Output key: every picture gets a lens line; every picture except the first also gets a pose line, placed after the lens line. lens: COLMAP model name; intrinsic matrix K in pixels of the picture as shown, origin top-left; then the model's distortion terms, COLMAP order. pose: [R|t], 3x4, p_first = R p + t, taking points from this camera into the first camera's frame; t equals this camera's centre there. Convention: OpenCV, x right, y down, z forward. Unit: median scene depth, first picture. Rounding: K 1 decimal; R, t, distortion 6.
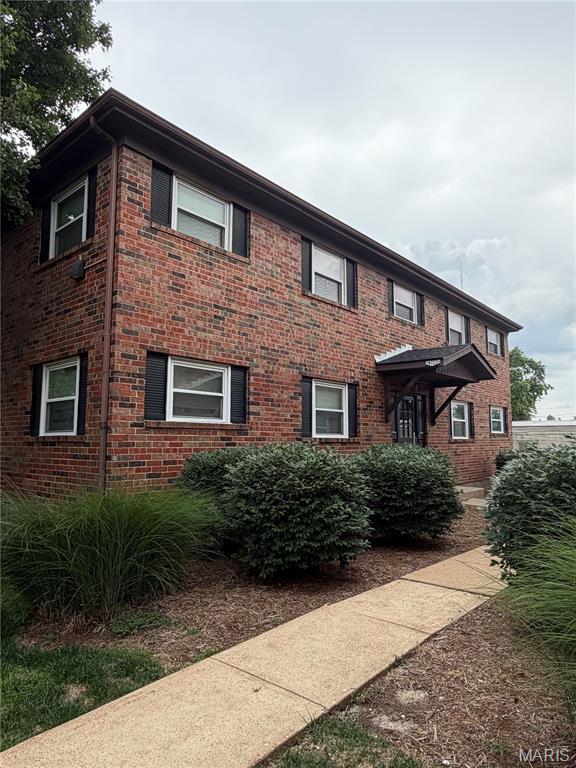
lens RADIAL K [[494.7, 0, 288.0], [0, 494.7, 384.0], [0, 0, 1]] dist [-0.038237, 0.040541]
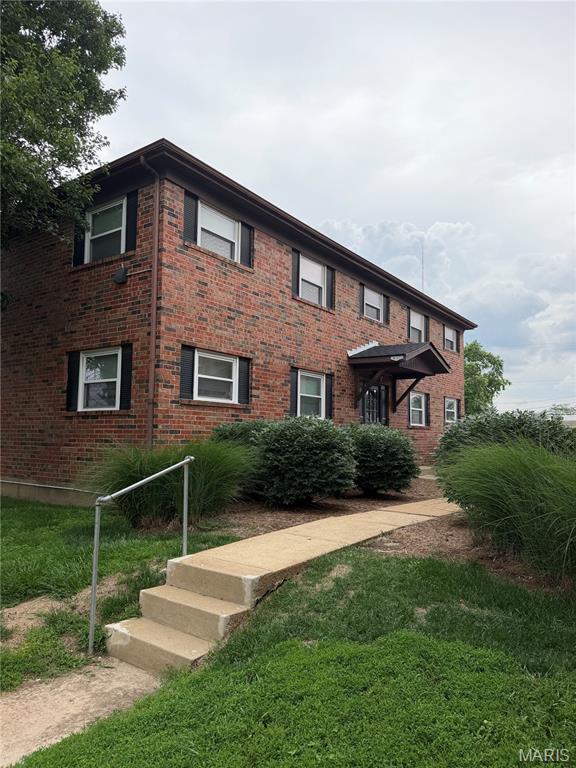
lens RADIAL K [[537.8, 0, 280.6], [0, 537.8, 387.8], [0, 0, 1]] dist [0.099445, -0.167935]
pose [[0.995747, 0.021703, 0.089538, -0.126976], [-0.024050, 0.999393, 0.025214, 0.003350], [-0.088937, -0.027260, 0.995664, -0.345136]]
